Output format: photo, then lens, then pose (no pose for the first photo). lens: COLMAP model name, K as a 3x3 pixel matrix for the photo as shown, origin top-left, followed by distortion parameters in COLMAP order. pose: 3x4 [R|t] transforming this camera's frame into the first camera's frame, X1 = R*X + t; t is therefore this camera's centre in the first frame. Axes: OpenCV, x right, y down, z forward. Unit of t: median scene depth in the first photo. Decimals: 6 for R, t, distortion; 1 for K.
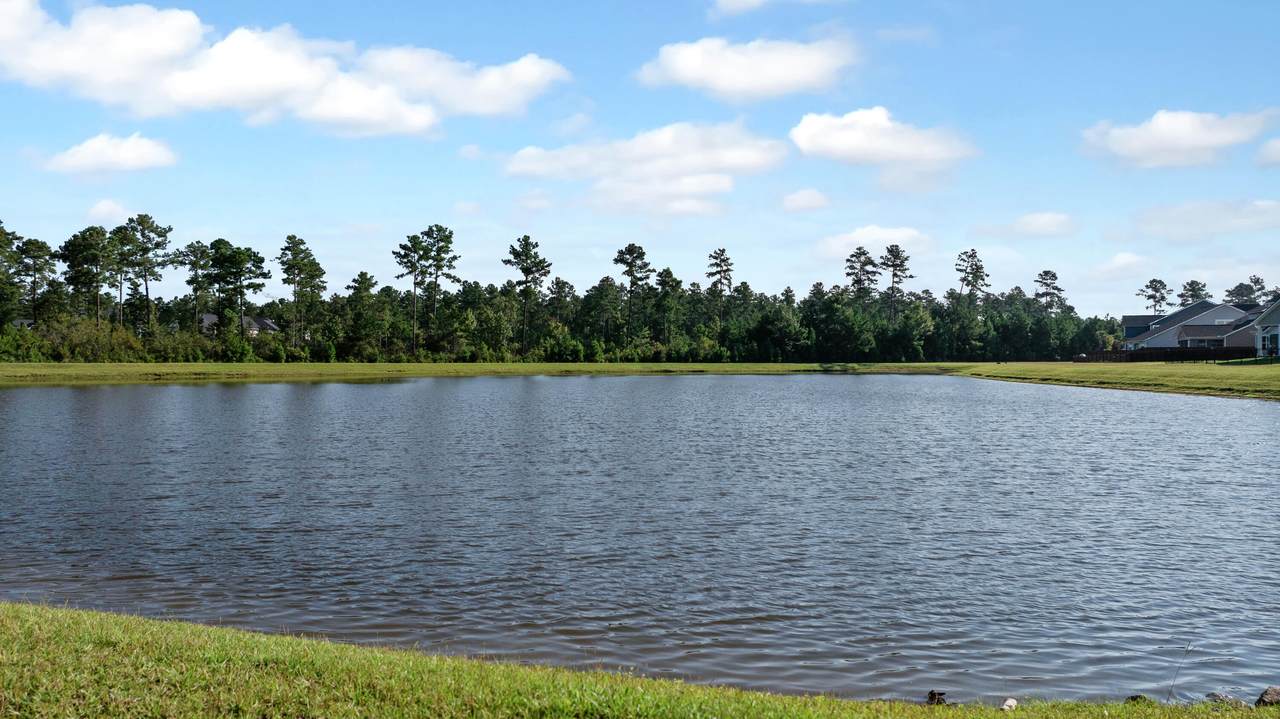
lens RADIAL K [[904.8, 0, 641.1], [0, 904.8, 358.5], [0, 0, 1]] dist [-0.024200, 0.010568]
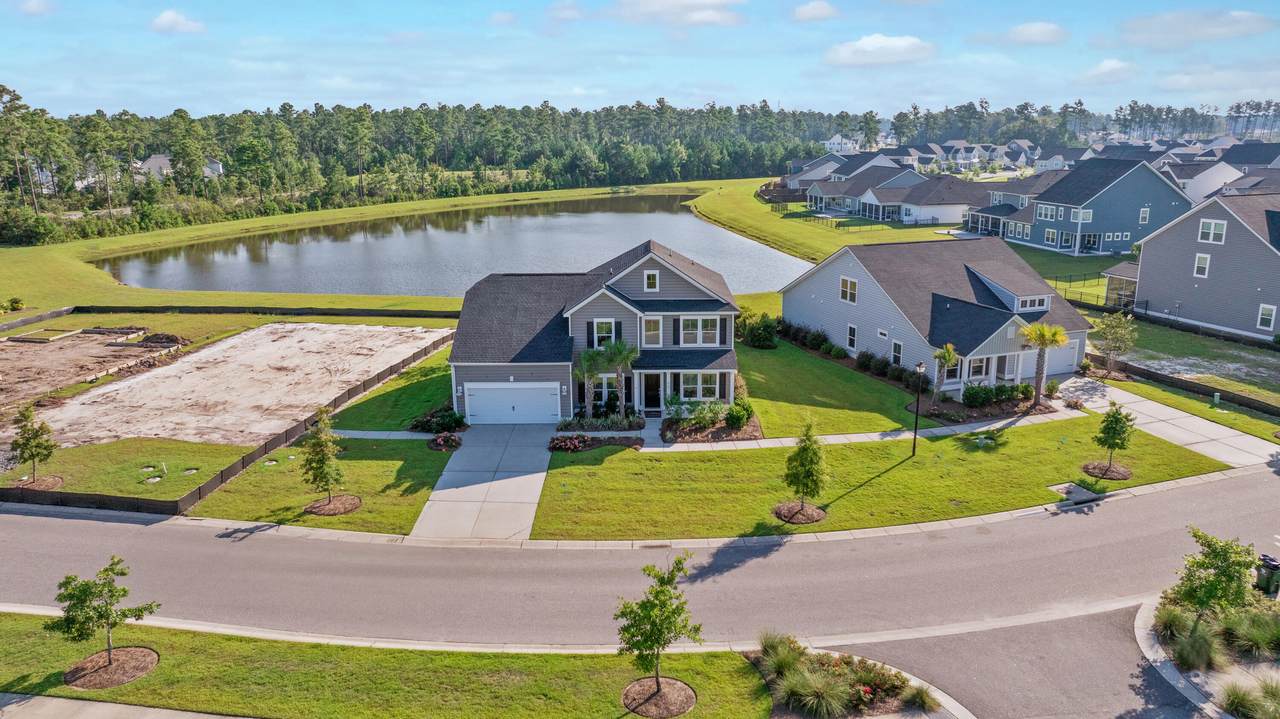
lens RADIAL K [[904.8, 0, 639.4], [0, 904.8, 365.0], [0, 0, 1]] dist [-0.024200, 0.010568]
pose [[0.974928, -0.068853, 0.211602, -0.108864], [0.012729, 0.966624, 0.255883, -0.104129], [-0.222158, -0.246773, 0.943265, -0.567550]]
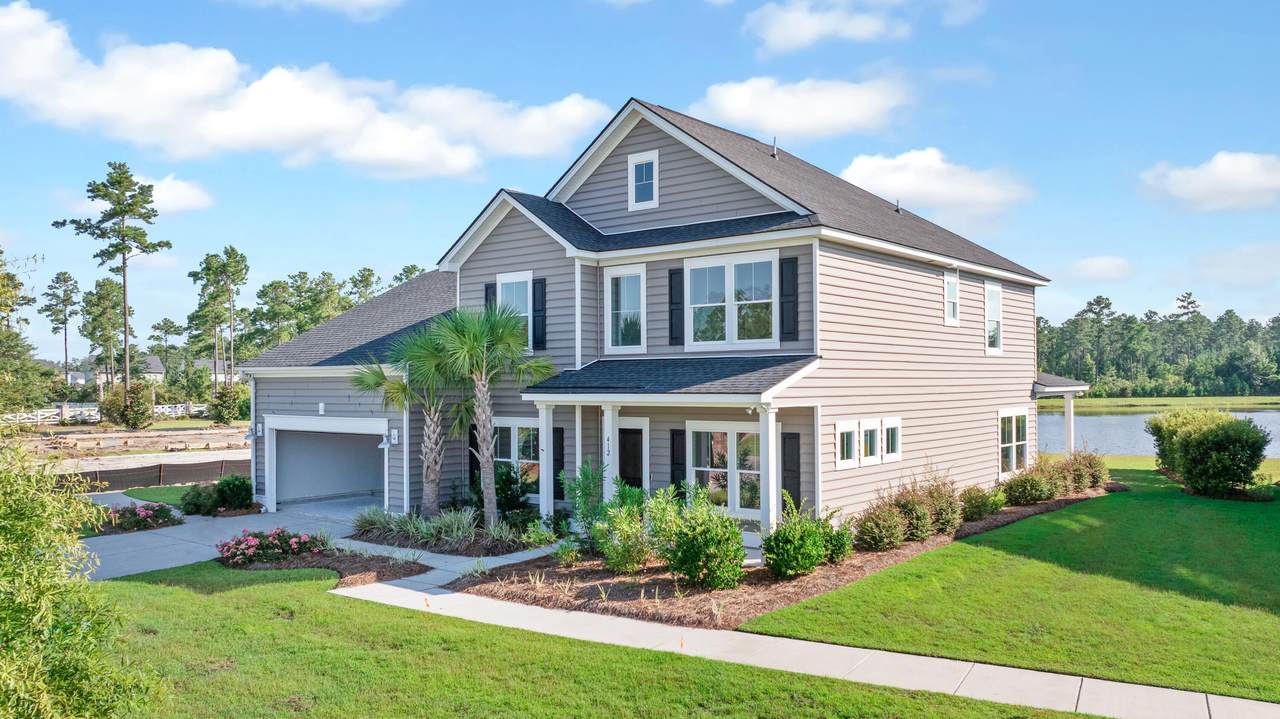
lens RADIAL K [[967.4, 0, 694.8], [0, 967.4, 383.9], [0, 0, 1]] dist [-0.028126, 0.000093]
pose [[0.909673, -0.011075, -0.415178, 0.030745], [0.012101, 0.999927, -0.000158, -0.020011], [0.415149, -0.004880, 0.909740, -0.365522]]
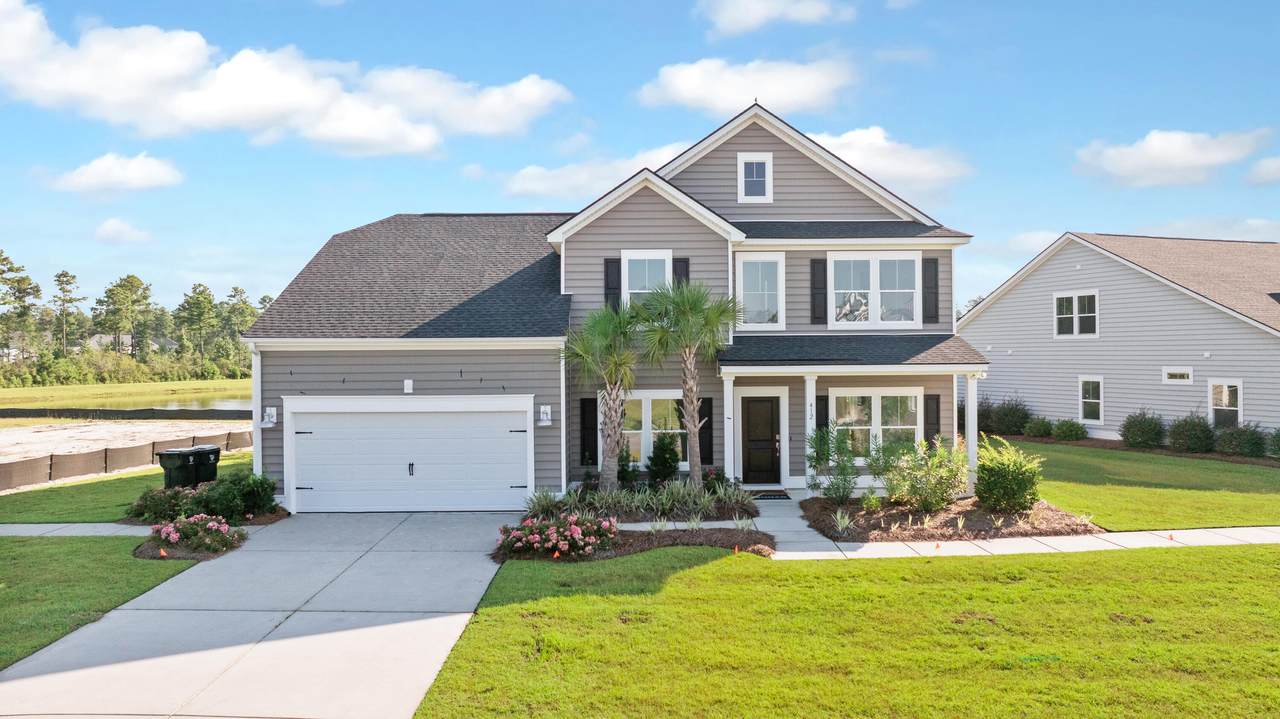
lens RADIAL K [[904.8, 0, 641.4], [0, 904.8, 360.9], [0, 0, 1]] dist [-0.024200, 0.010568]
pose [[0.972245, -0.015275, 0.233467, -0.082986], [0.013442, 0.999865, 0.009439, -0.021115], [-0.233579, -0.006039, 0.972319, -0.380513]]
